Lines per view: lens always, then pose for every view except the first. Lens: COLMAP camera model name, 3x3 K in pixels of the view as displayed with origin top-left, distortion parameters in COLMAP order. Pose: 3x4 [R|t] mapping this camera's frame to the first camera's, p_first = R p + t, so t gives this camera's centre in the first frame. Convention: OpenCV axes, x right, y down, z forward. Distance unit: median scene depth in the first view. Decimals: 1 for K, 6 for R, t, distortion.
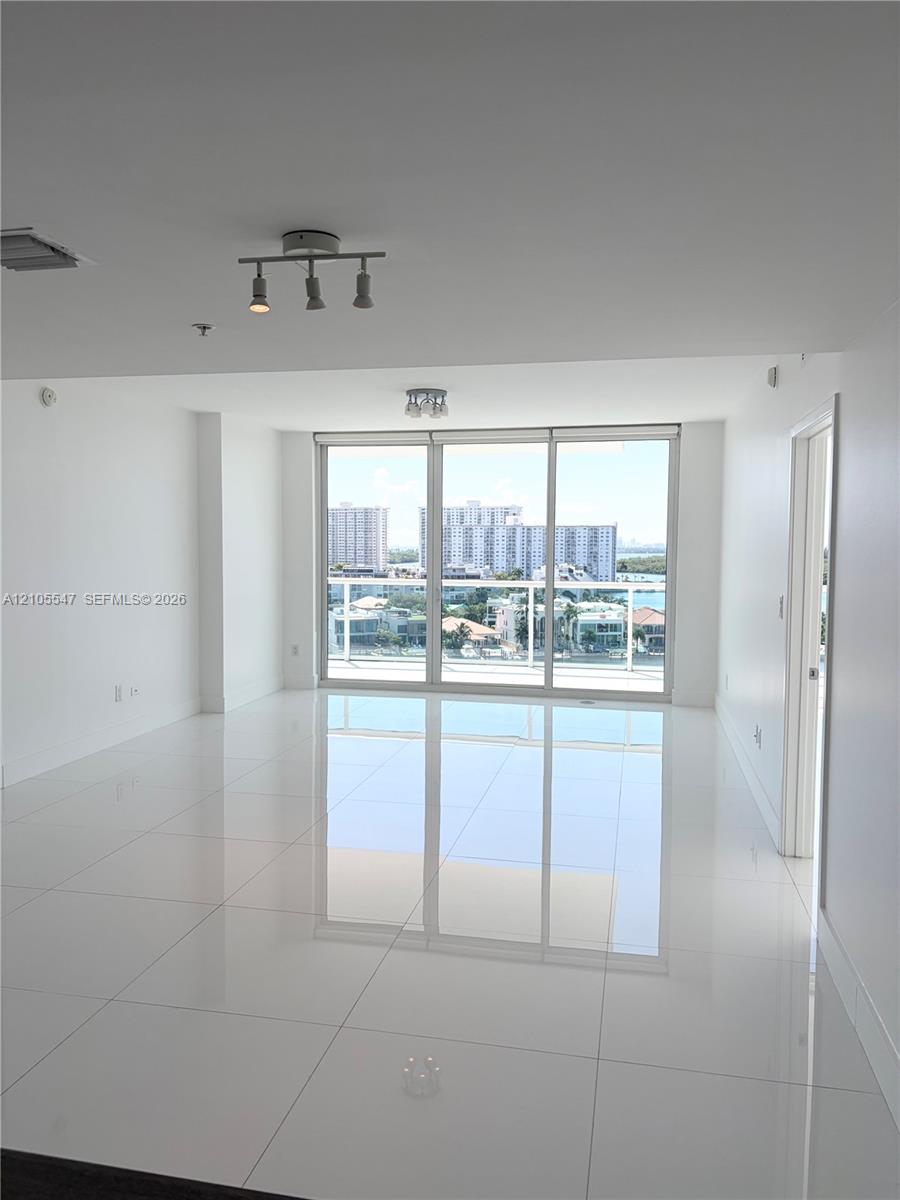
lens RADIAL K [[917.9, 0, 454.2], [0, 917.9, 599.7], [0, 0, 1]] dist [0.066645, -0.076302]
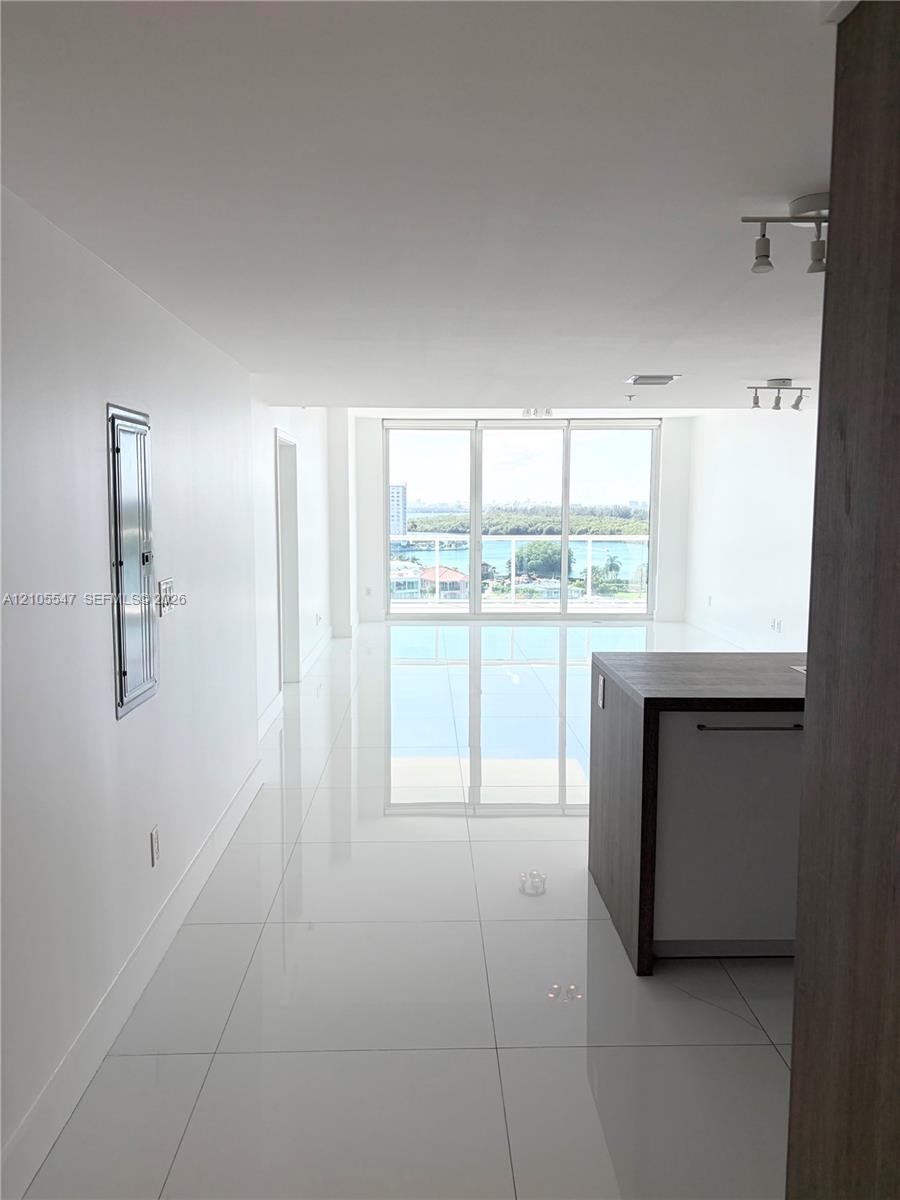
lens RADIAL K [[917.9, 0, 456.4], [0, 917.9, 595.9], [0, 0, 1]] dist [0.066645, -0.076302]
pose [[0.972782, -0.028917, 0.229913, -0.345760], [0.020008, 0.998959, 0.040986, 0.011757], [-0.230859, -0.035270, 0.972348, -0.256679]]
